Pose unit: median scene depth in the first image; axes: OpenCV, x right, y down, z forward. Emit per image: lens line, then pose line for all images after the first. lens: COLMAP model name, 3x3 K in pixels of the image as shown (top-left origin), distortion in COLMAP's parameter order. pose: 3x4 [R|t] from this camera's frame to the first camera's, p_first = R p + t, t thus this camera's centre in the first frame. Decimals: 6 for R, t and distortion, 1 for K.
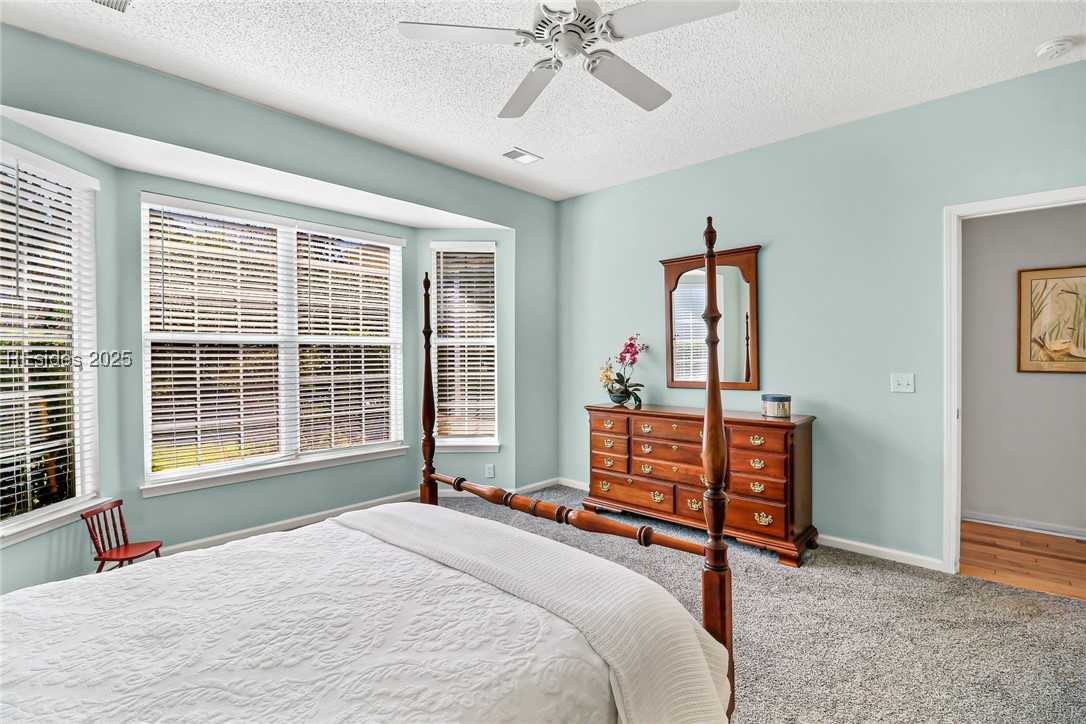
lens RADIAL K [[501.2, 0, 549.1], [0, 501.2, 359.4], [0, 0, 1]] dist [0.002671, -0.012770]
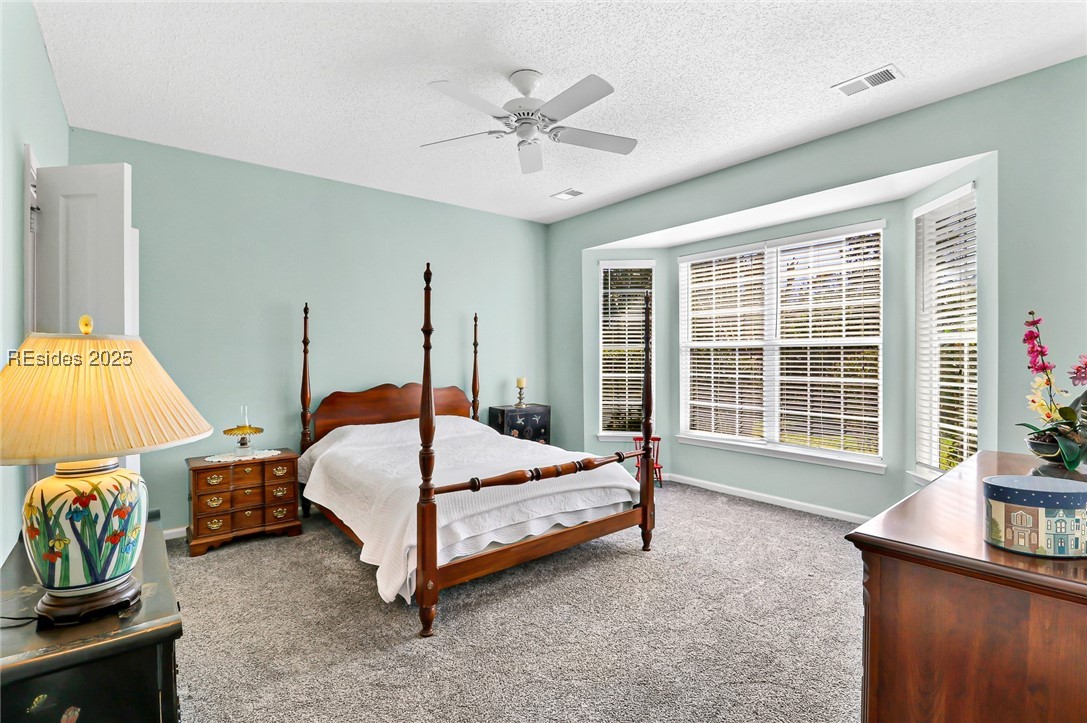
lens RADIAL K [[501.7, 0, 549.6], [0, 501.7, 358.9], [0, 0, 1]] dist [0.002671, -0.012770]
pose [[-0.137353, 0.007644, -0.990493, 1.229388], [-0.008155, 0.999928, 0.008848, -0.016868], [0.990489, 0.009293, -0.137281, 1.118045]]
